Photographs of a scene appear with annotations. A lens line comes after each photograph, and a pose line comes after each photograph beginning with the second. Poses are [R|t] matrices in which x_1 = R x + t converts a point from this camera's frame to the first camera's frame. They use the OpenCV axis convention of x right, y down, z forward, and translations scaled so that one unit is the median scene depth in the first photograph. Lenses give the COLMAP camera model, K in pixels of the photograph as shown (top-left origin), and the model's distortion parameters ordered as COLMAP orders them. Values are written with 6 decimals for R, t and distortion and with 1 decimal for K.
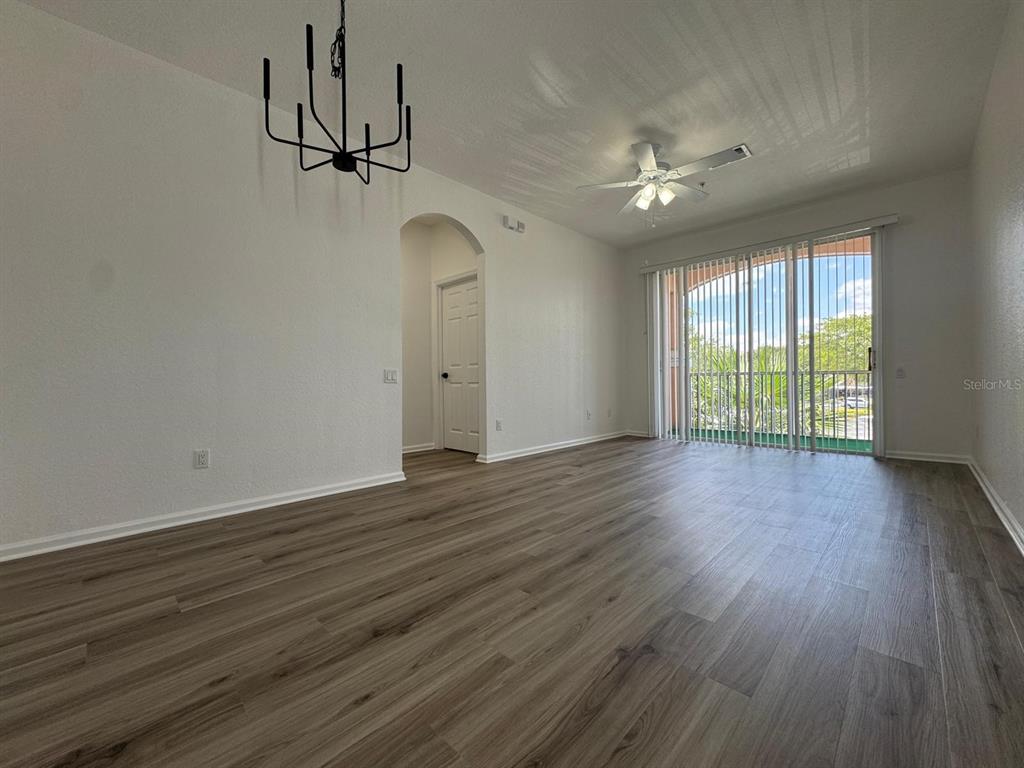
lens RADIAL K [[409.0, 0, 512.4], [0, 409.0, 382.3], [0, 0, 1]] dist [-0.003810, 0.000846]
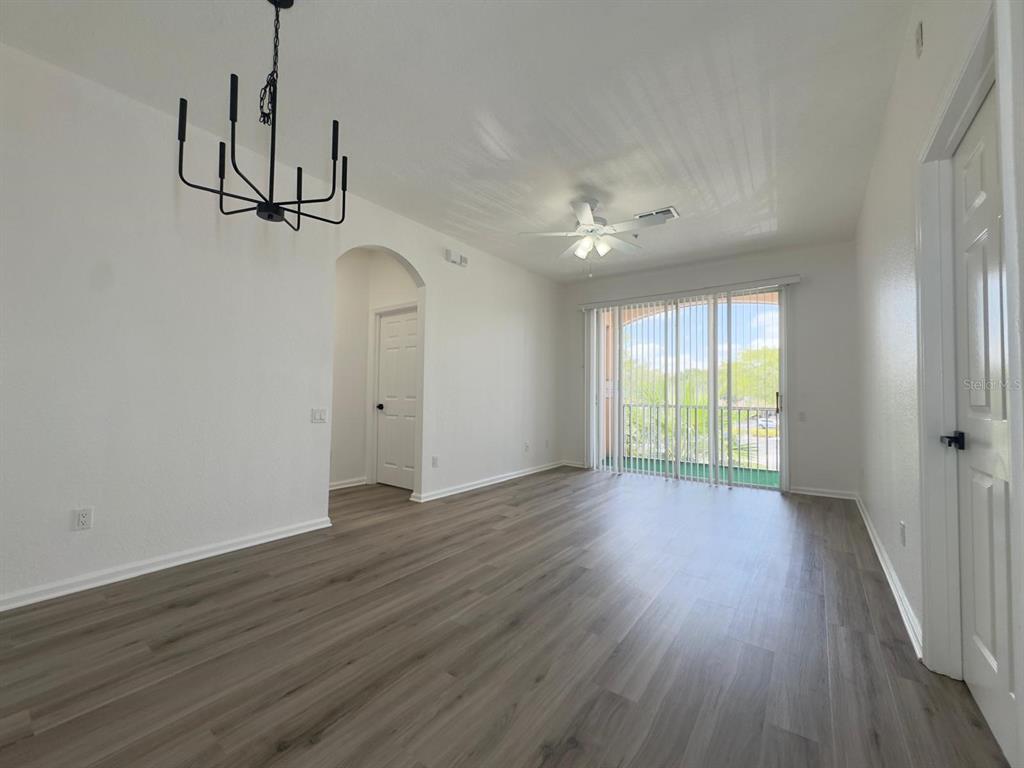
lens RADIAL K [[409.0, 0, 512.5], [0, 409.0, 382.1], [0, 0, 1]] dist [-0.003810, 0.000846]
pose [[0.989645, 0.028272, 0.140726, 0.013534], [-0.023207, 0.999027, -0.037502, -0.099146], [-0.141650, 0.033848, 0.989338, 0.006612]]
